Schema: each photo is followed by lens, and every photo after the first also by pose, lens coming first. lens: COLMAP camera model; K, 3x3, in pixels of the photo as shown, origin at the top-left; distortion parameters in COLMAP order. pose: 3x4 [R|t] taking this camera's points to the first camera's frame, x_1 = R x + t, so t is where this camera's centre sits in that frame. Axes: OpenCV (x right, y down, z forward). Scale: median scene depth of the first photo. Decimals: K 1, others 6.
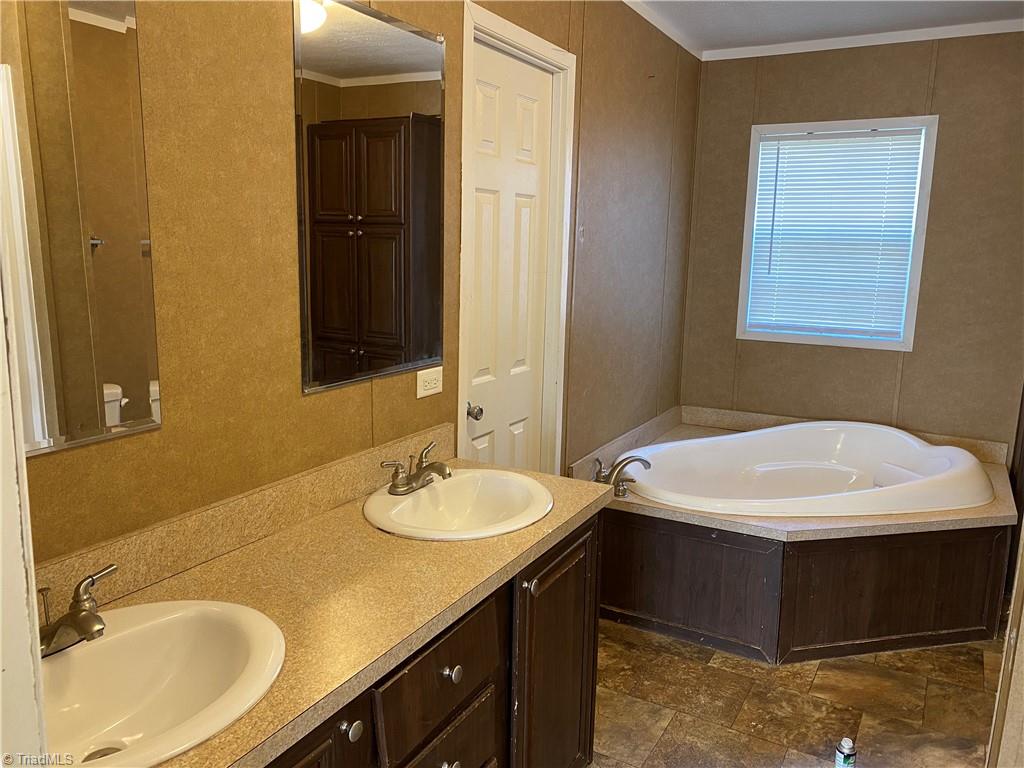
lens RADIAL K [[782.0, 0, 513.6], [0, 782.0, 380.3], [0, 0, 1]] dist [0.052368, -0.068311]
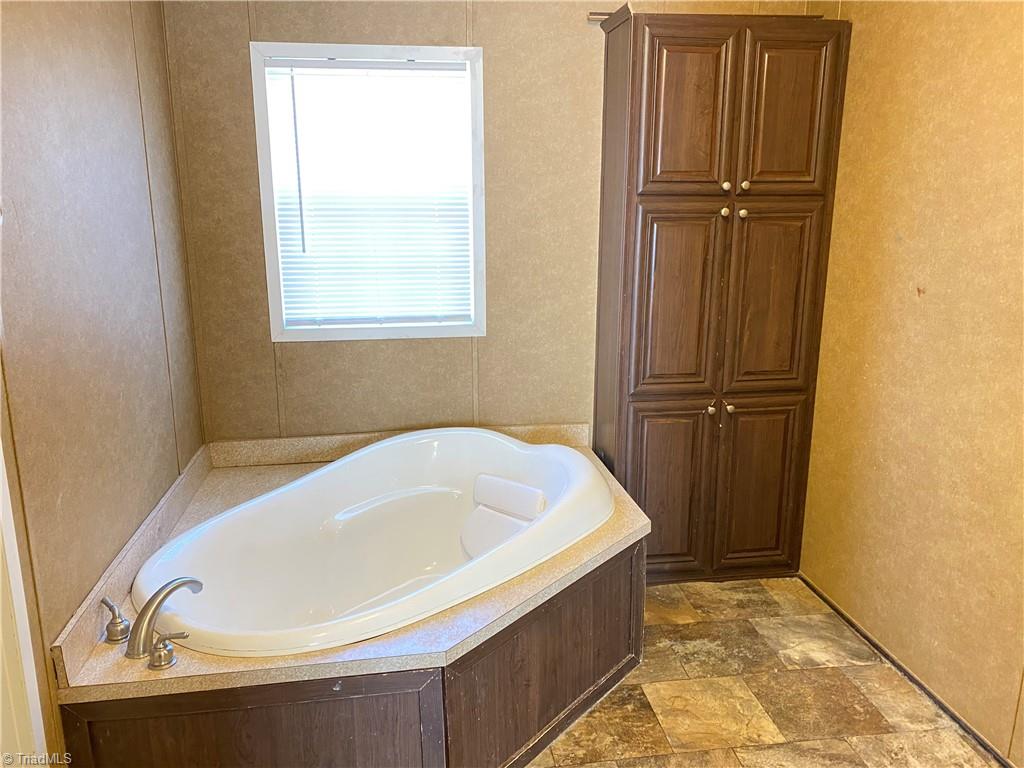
lens RADIAL K [[782.0, 0, 509.2], [0, 782.0, 379.3], [0, 0, 1]] dist [0.052368, -0.068311]
pose [[0.792671, -0.160379, 0.588176, 0.025780], [0.128615, 0.987055, 0.095810, -0.071200], [-0.595929, -0.000297, 0.803037, 0.328426]]
